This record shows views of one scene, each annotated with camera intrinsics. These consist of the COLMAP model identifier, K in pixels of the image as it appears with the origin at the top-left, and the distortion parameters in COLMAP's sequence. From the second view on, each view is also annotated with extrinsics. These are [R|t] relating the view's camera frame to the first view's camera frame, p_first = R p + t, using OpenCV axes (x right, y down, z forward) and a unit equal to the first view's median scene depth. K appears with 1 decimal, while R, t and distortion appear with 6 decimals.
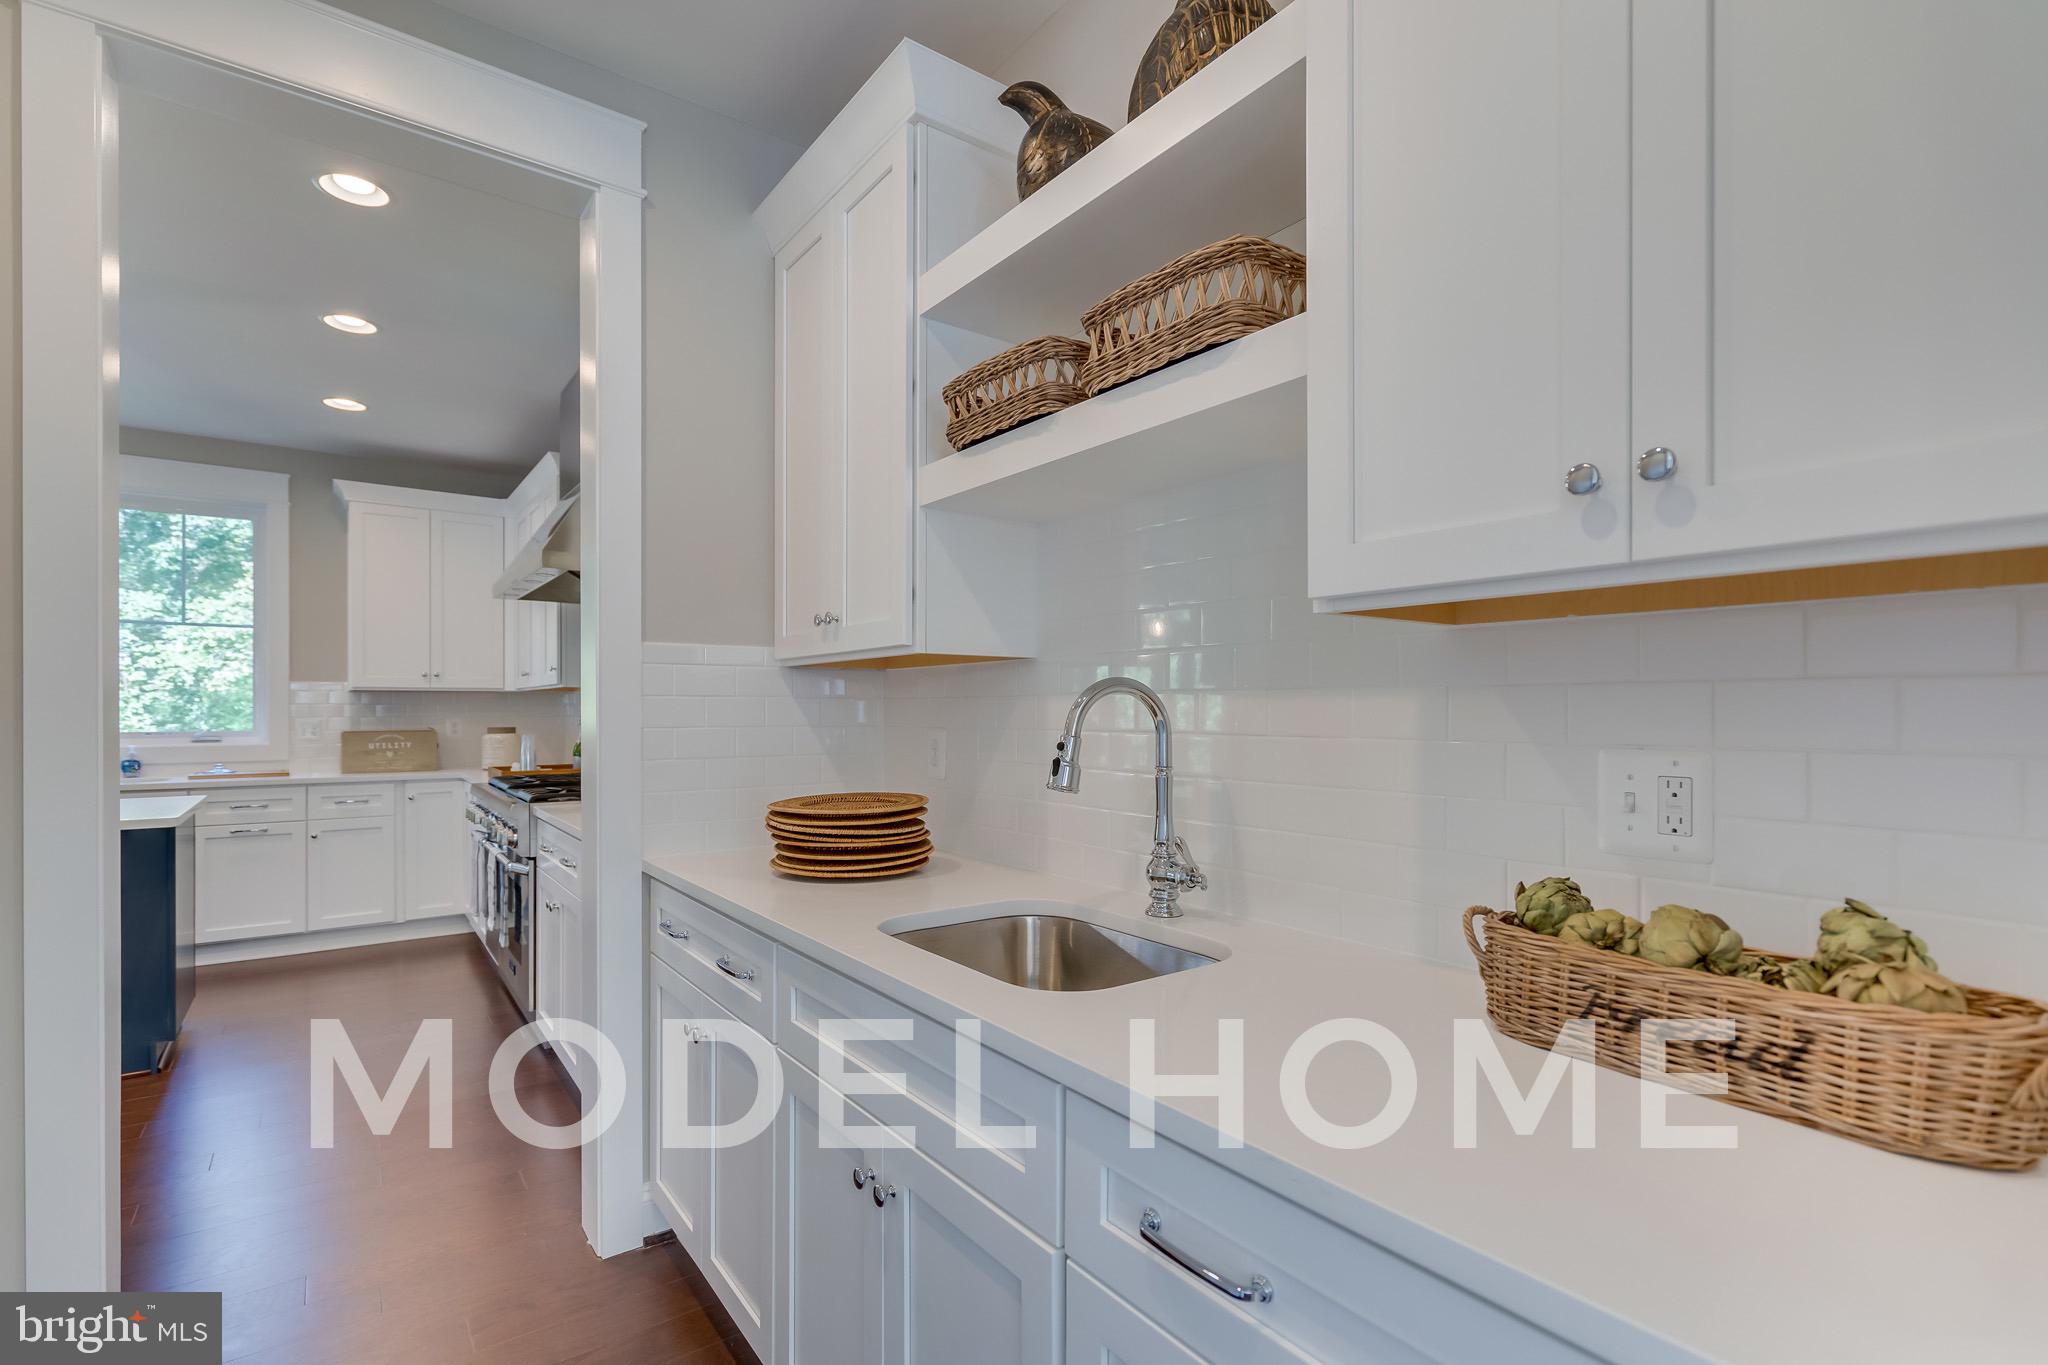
lens RADIAL K [[931.3, 0, 1020.1], [0, 931.3, 711.1], [0, 0, 1]] dist [-0.000577, 0.000136]
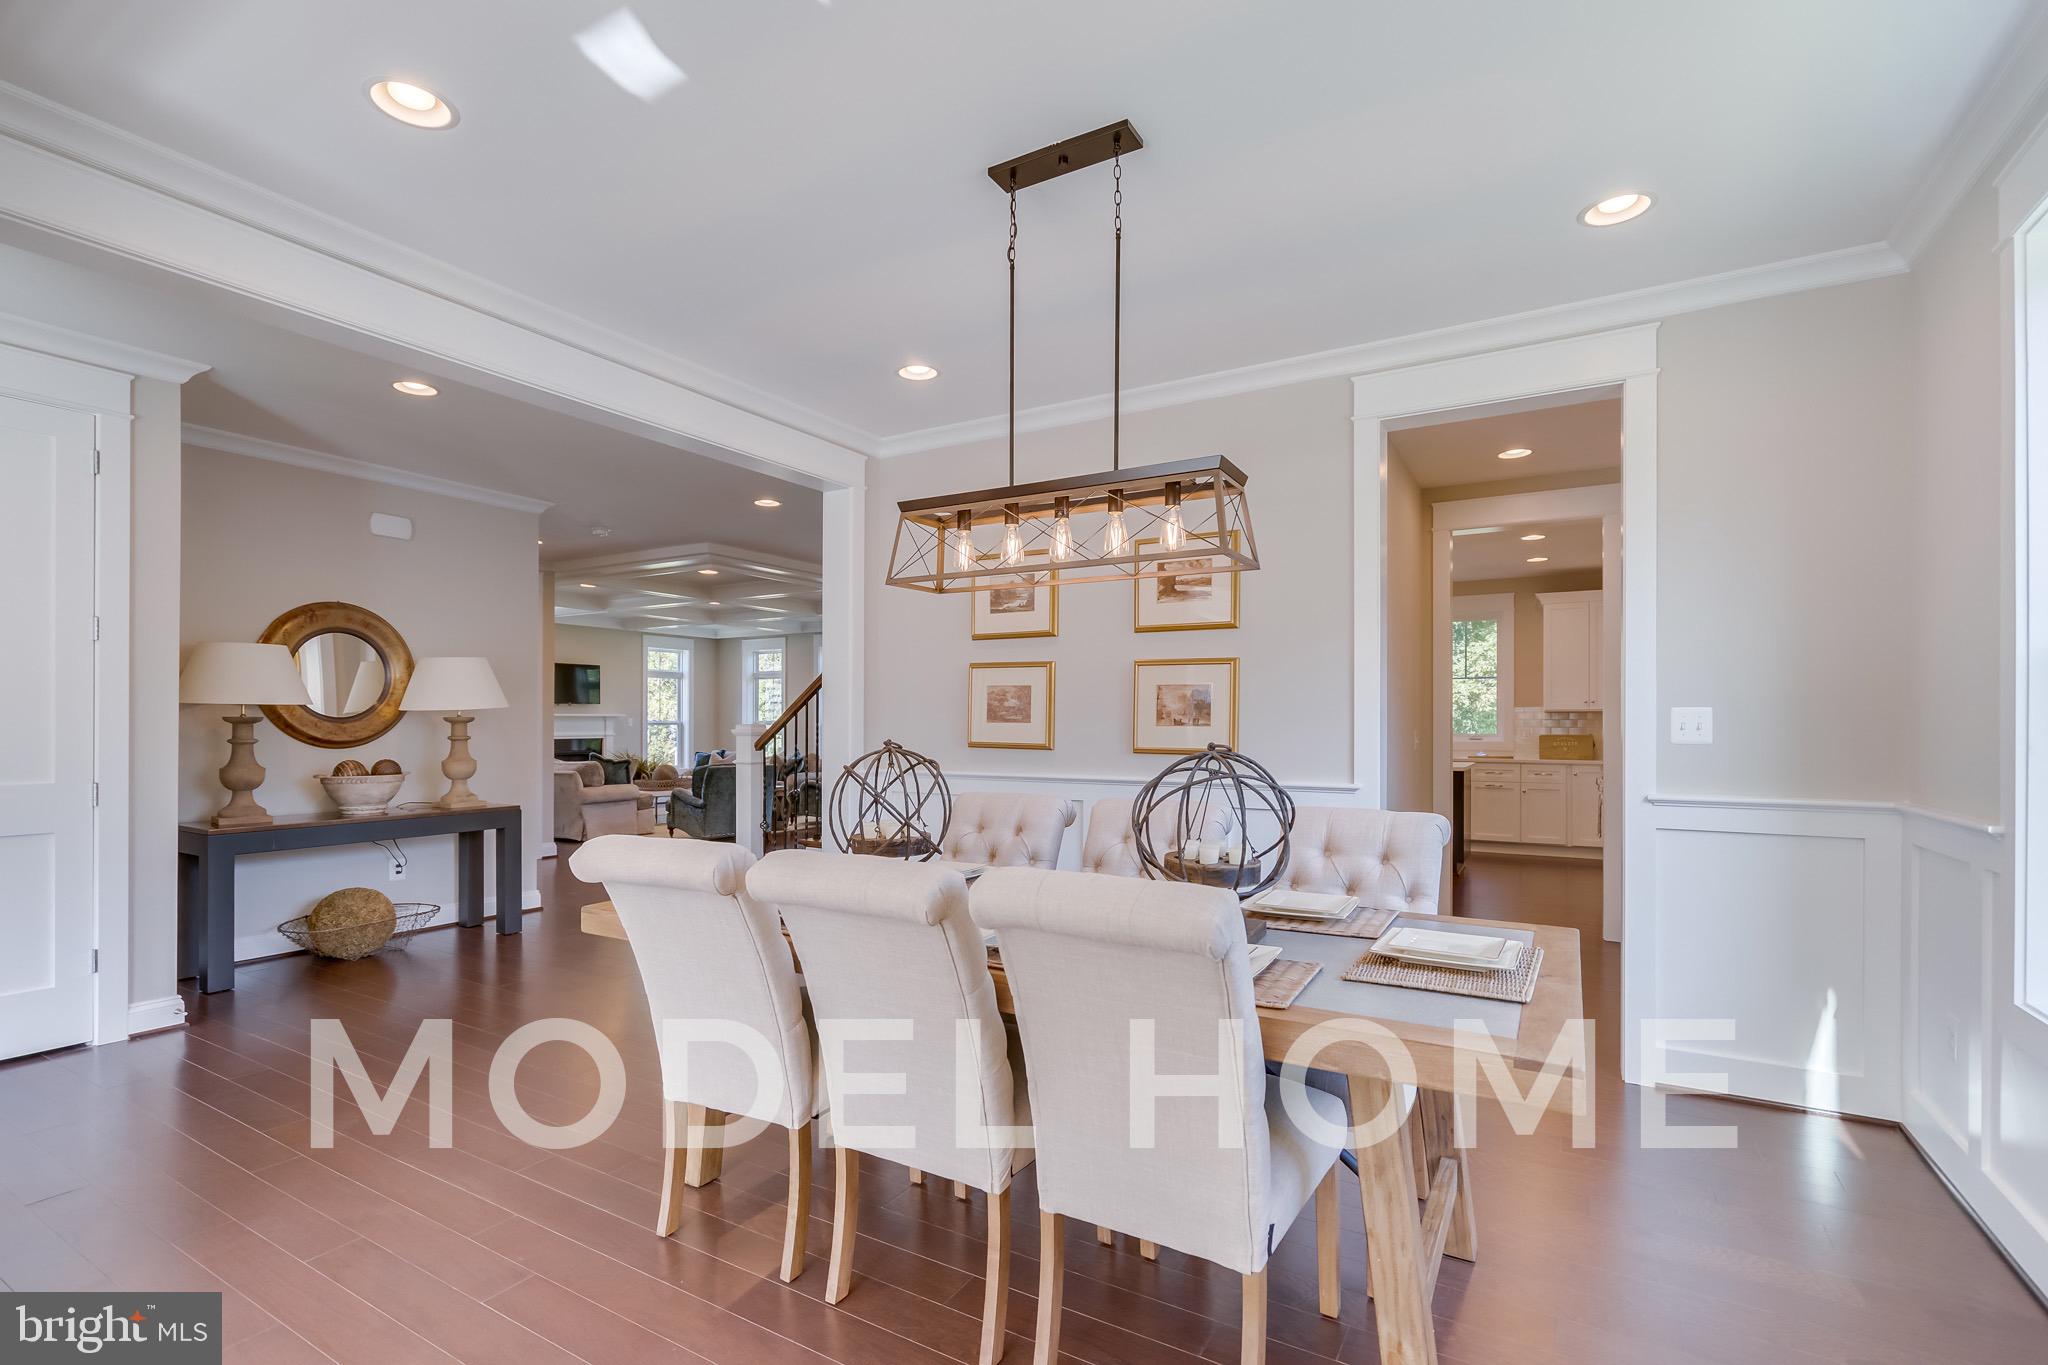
lens RADIAL K [[931.3, 0, 1020.1], [0, 931.3, 711.1], [0, 0, 1]] dist [-0.000577, 0.000136]
pose [[0.385474, -0.010752, -0.922656, 0.509209], [-0.004662, 0.999897, -0.013600, 0.004350], [0.922707, 0.009544, 0.385384, -0.576334]]
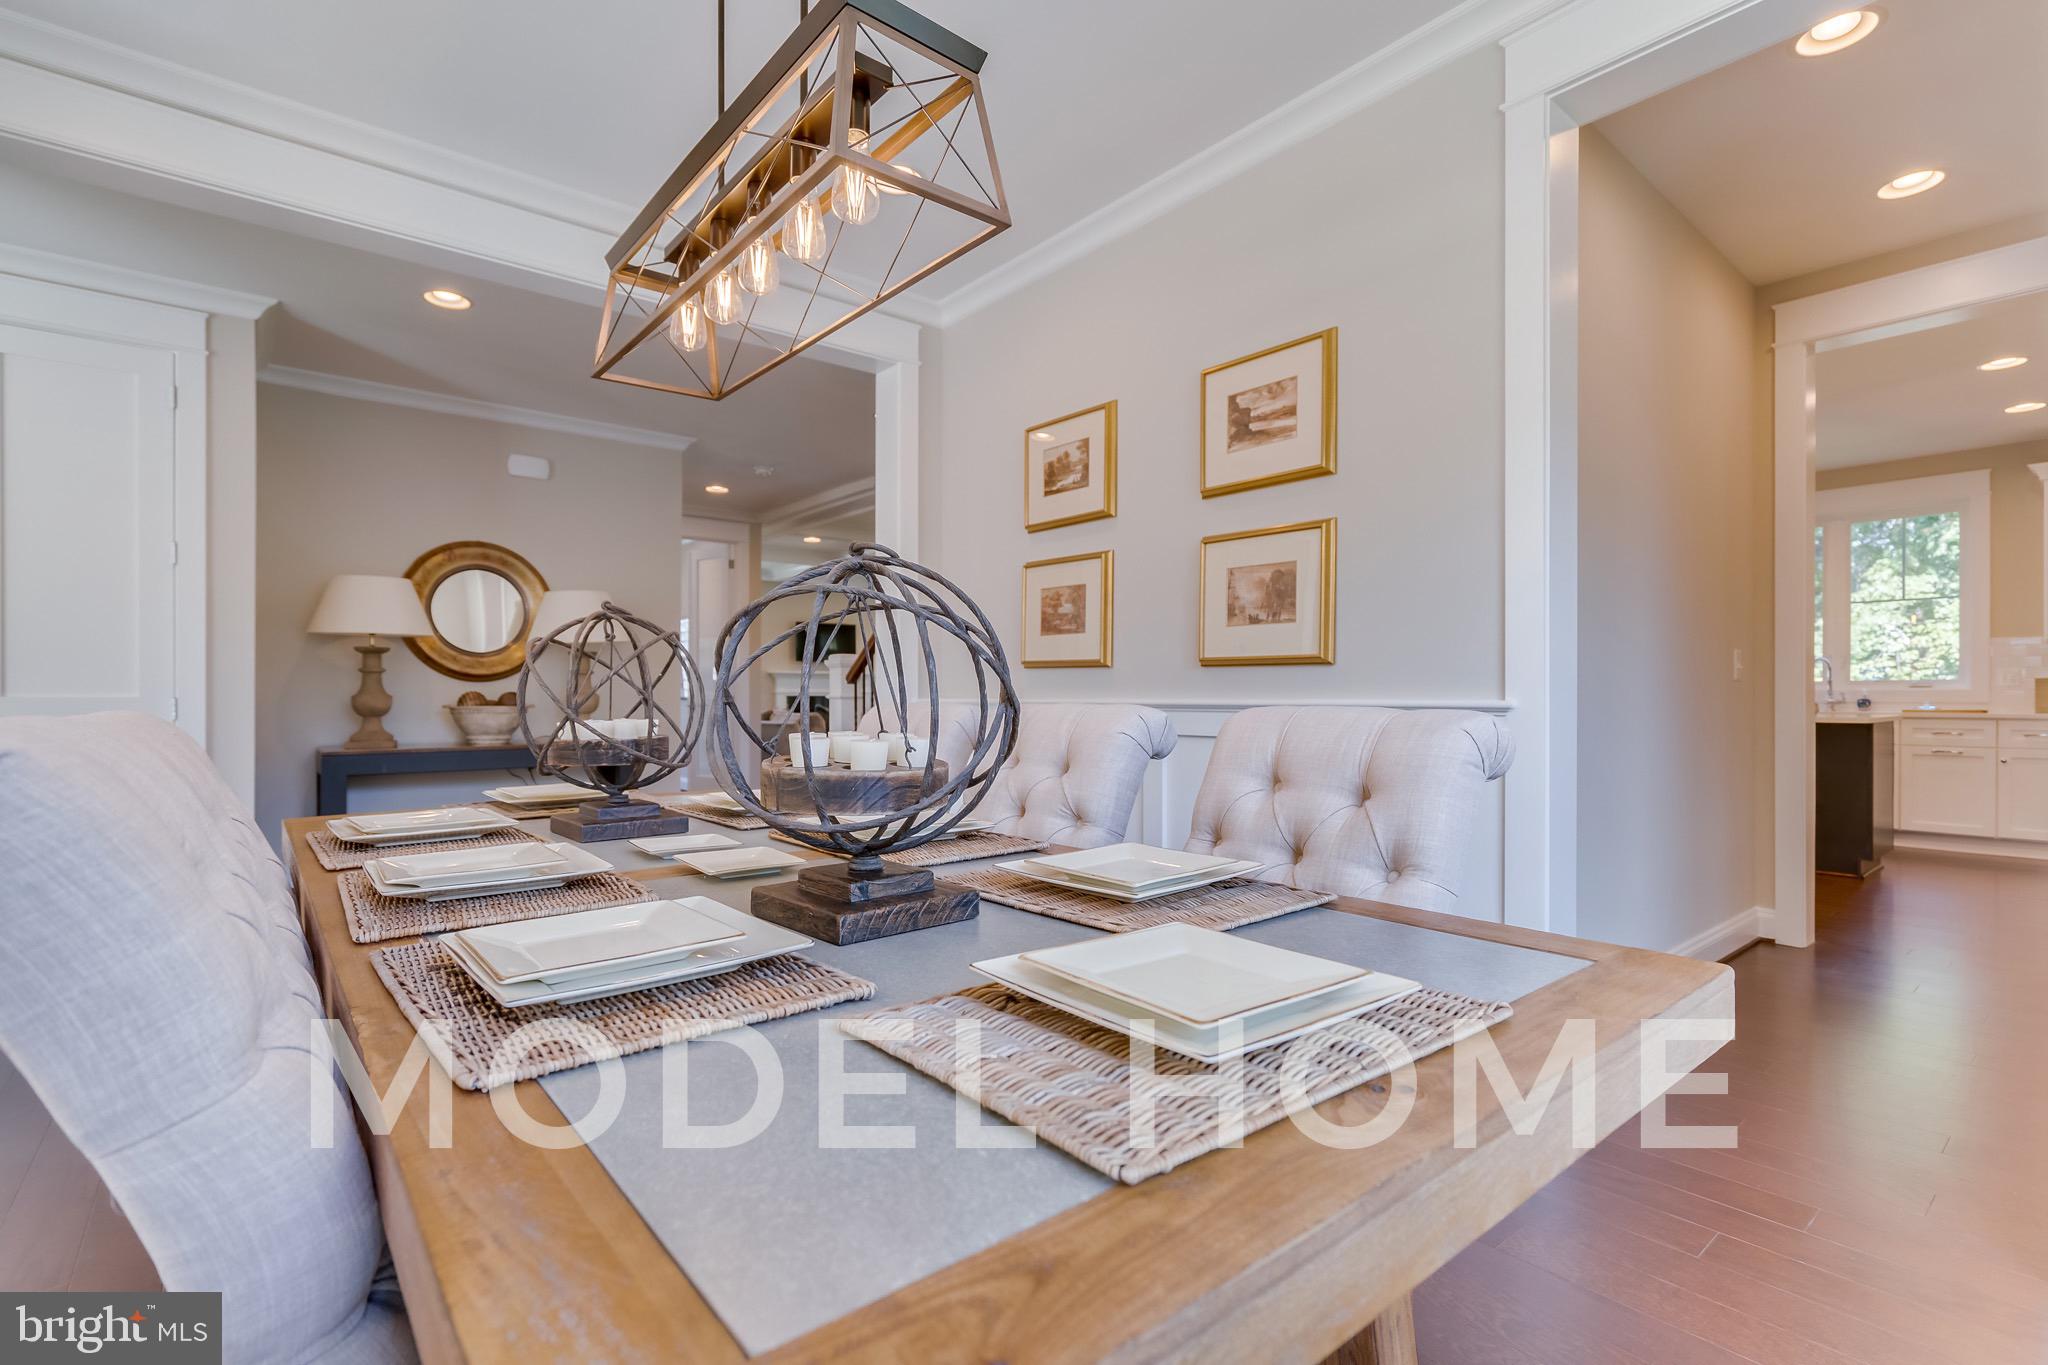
lens RADIAL K [[942.9, 0, 1012.8], [0, 942.9, 687.6], [0, 0, 1]] dist [-0.001013, 0.001101]
pose [[0.043901, -0.006866, -0.999012, 0.390334], [-0.002218, 0.999973, -0.006970, 0.044376], [0.999033, 0.002522, 0.043885, -0.331663]]
